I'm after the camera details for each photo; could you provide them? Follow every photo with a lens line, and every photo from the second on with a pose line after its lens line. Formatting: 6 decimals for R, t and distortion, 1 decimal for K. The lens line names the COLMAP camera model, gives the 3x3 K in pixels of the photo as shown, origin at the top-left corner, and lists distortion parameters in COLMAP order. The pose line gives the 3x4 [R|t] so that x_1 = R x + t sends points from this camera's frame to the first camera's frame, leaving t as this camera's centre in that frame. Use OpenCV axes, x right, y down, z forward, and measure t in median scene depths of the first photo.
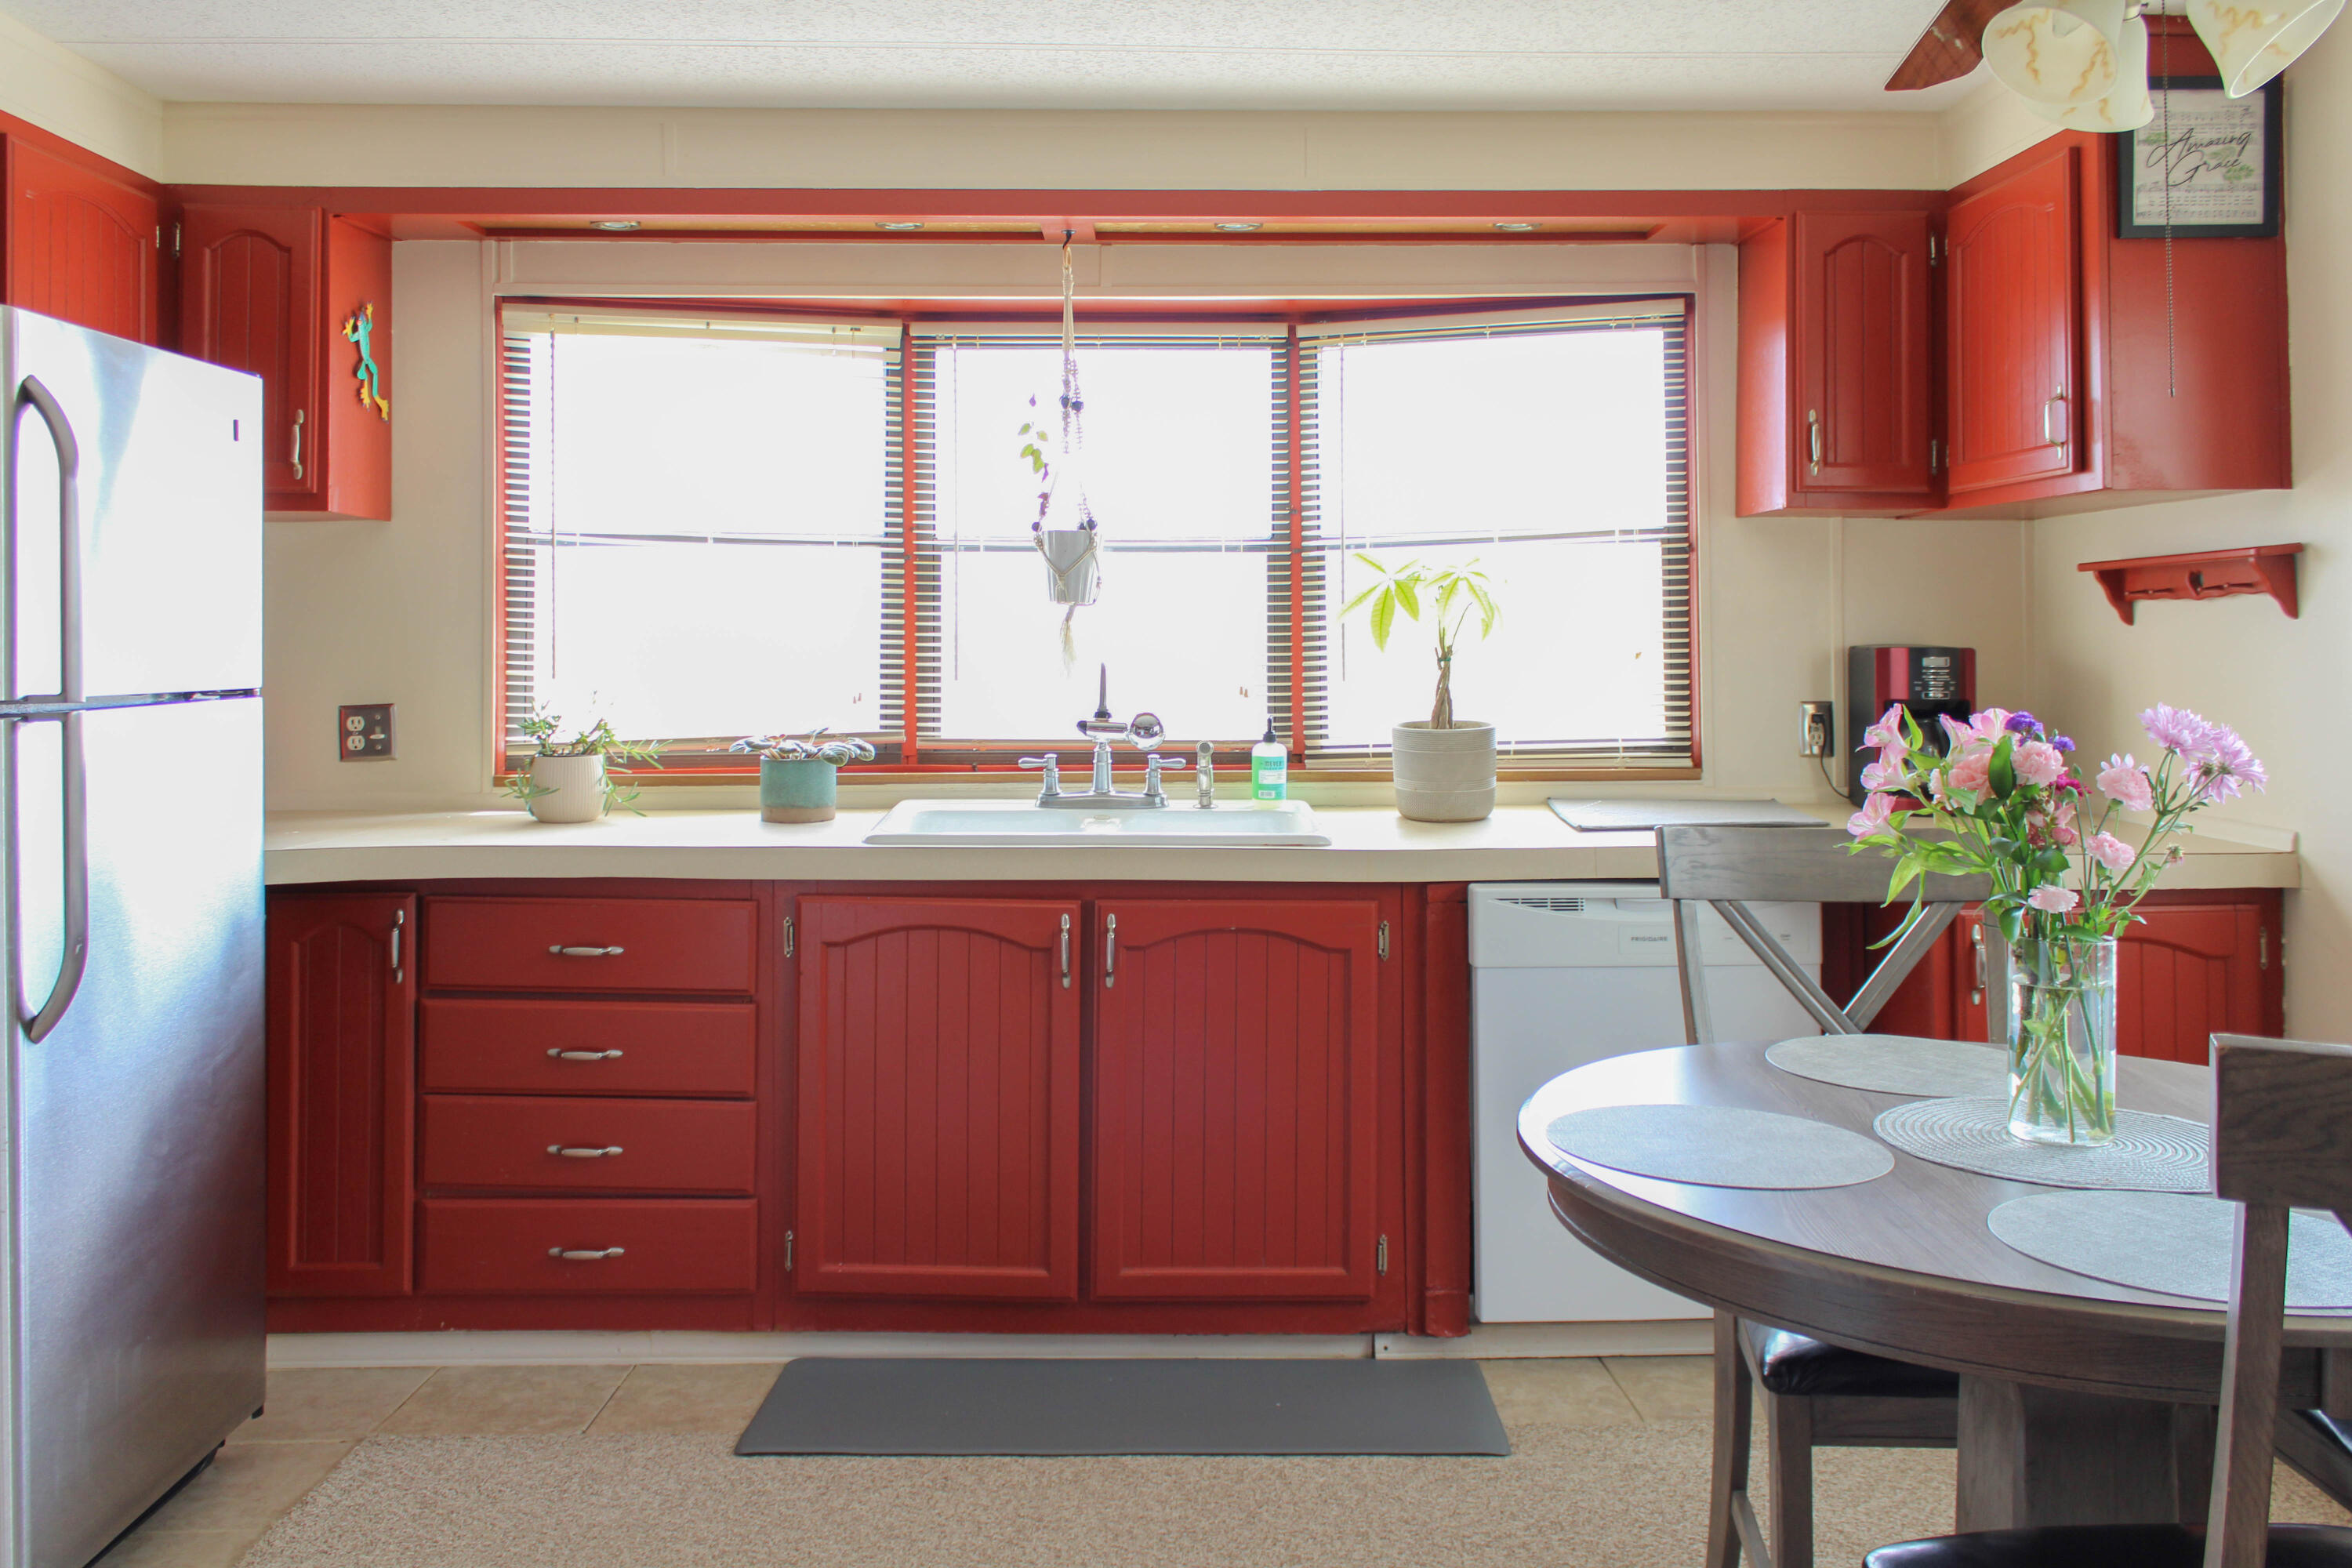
lens RADIAL K [[2032.4, 0, 1178.1], [0, 2032.4, 628.8], [0, 0, 1]] dist [0.008656, 0.009668]
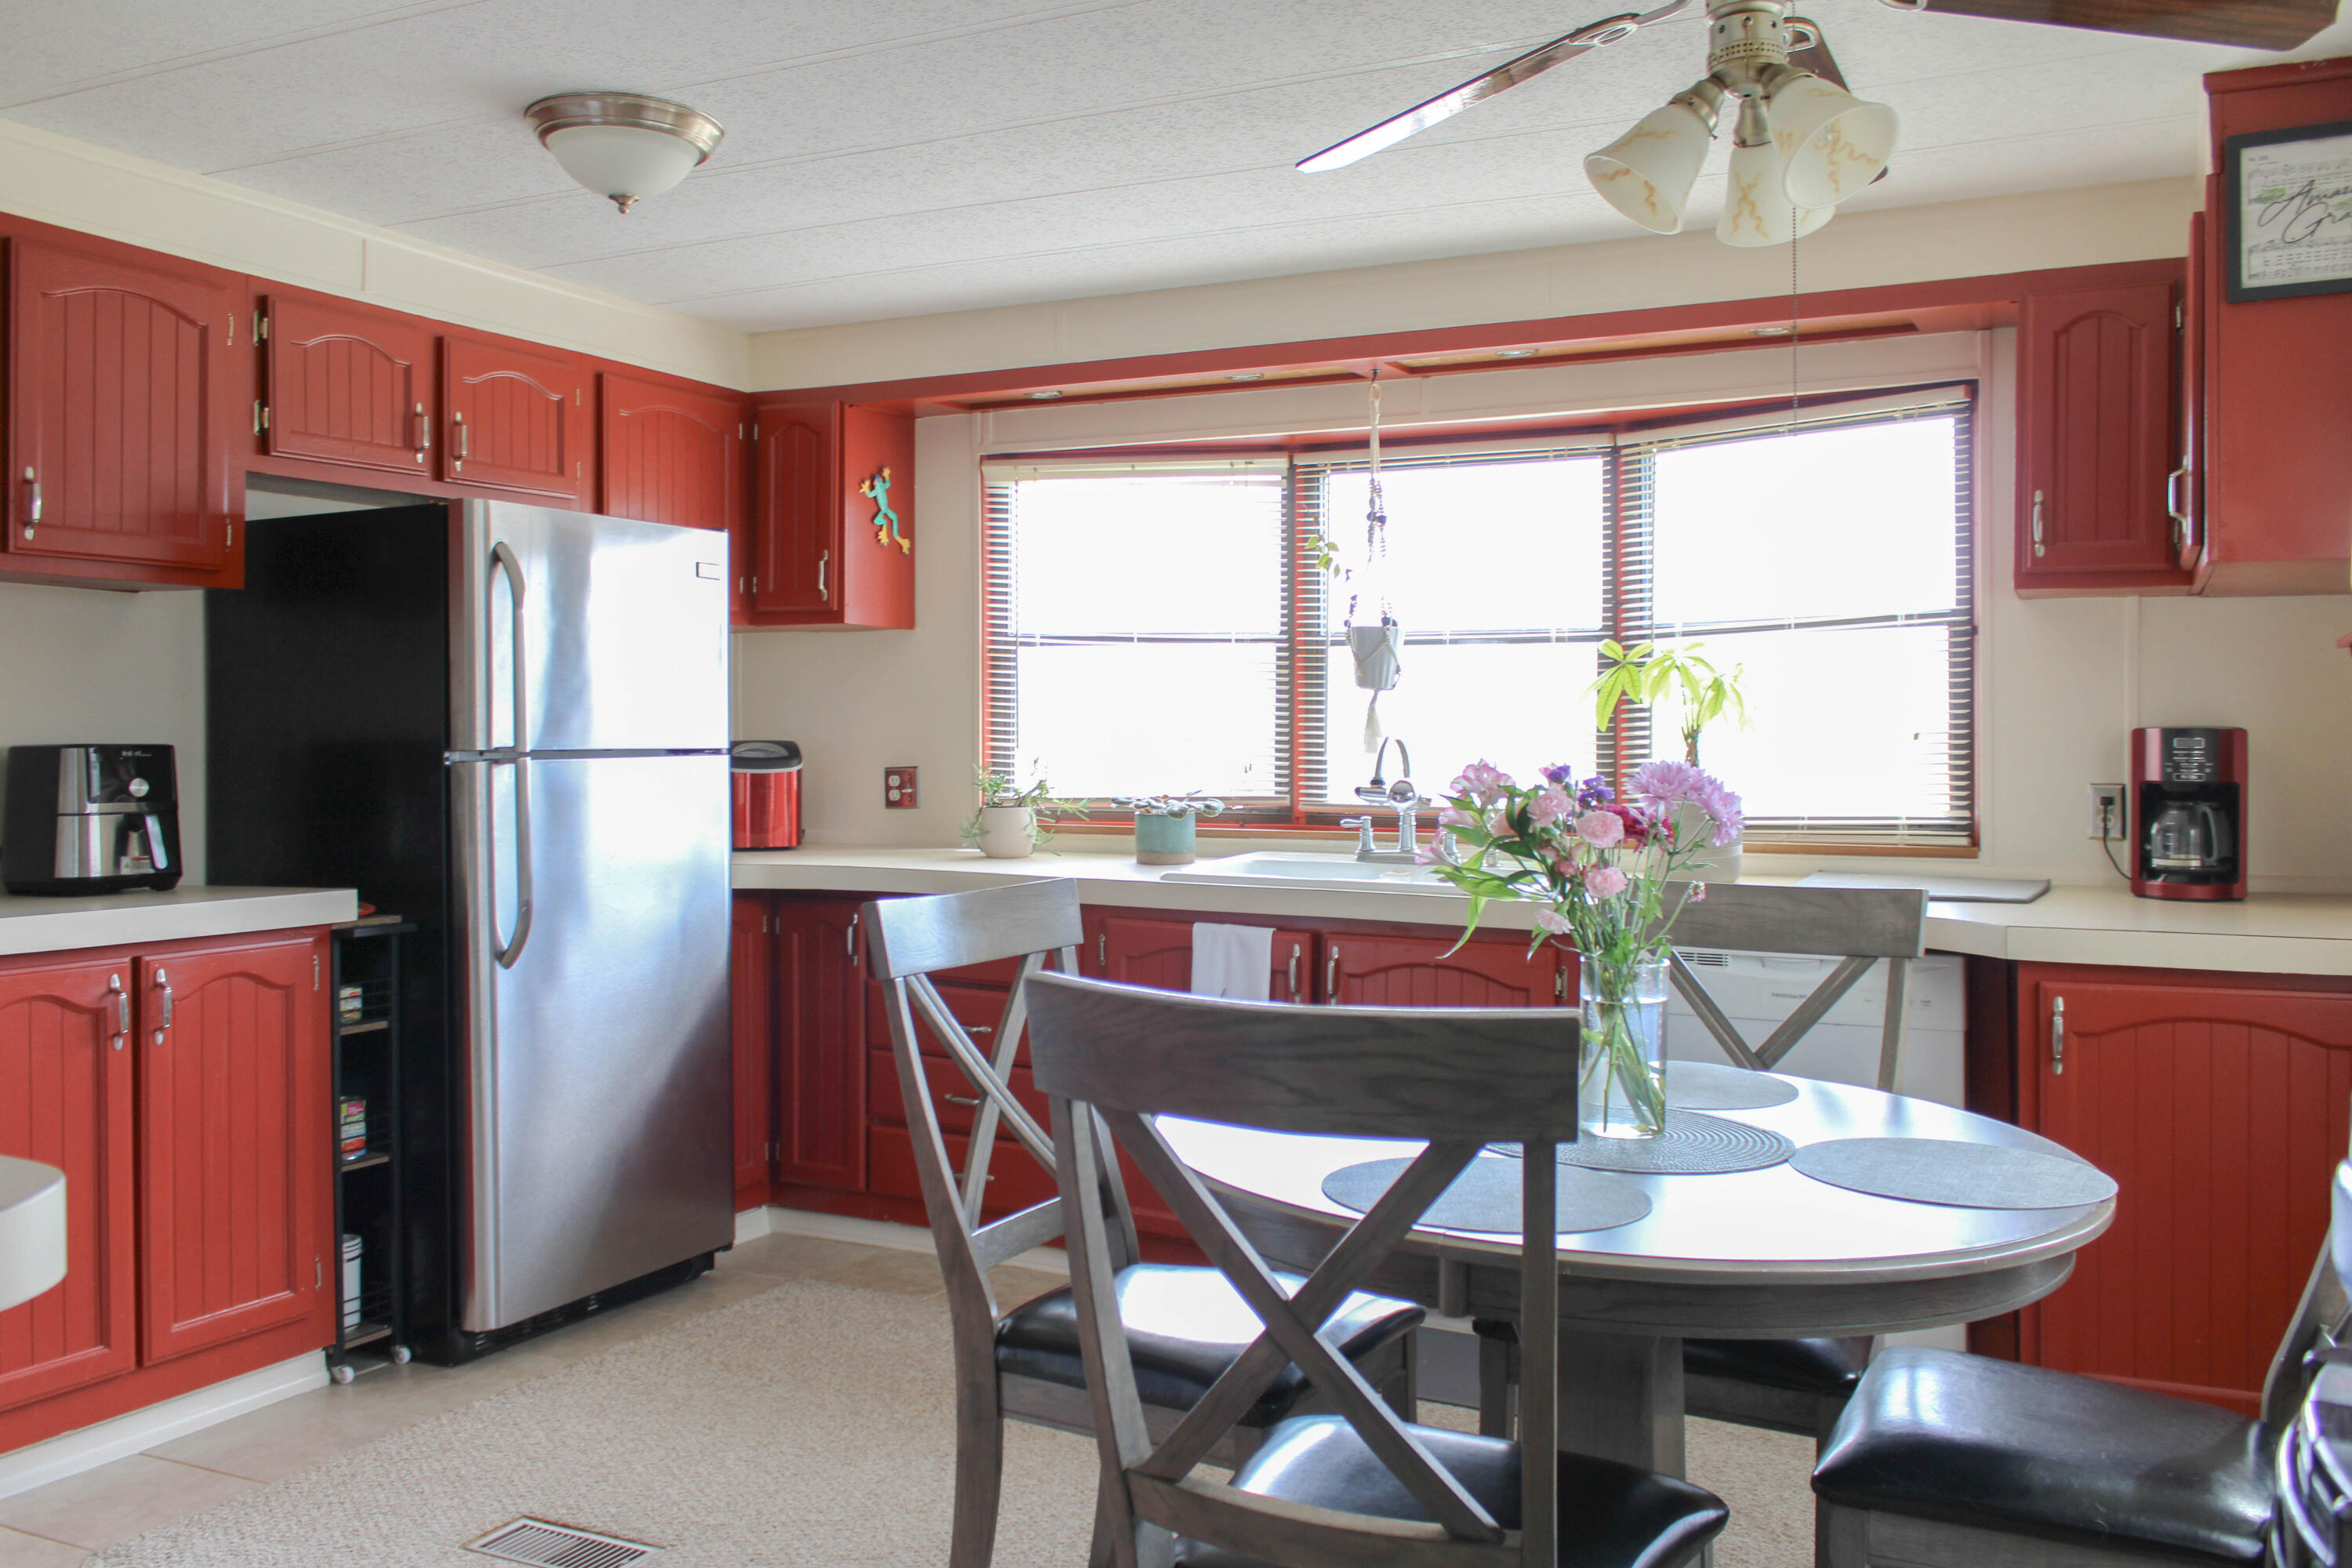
lens RADIAL K [[1961.9, 0, 1176.0], [0, 1961.9, 784.0], [0, 0, 1]] dist [-0.001964, -0.004127]
pose [[0.882715, 0.017161, -0.469595, 0.378034], [-0.002676, 0.999500, 0.031496, 0.007344], [0.469901, -0.026546, 0.882320, -0.057252]]
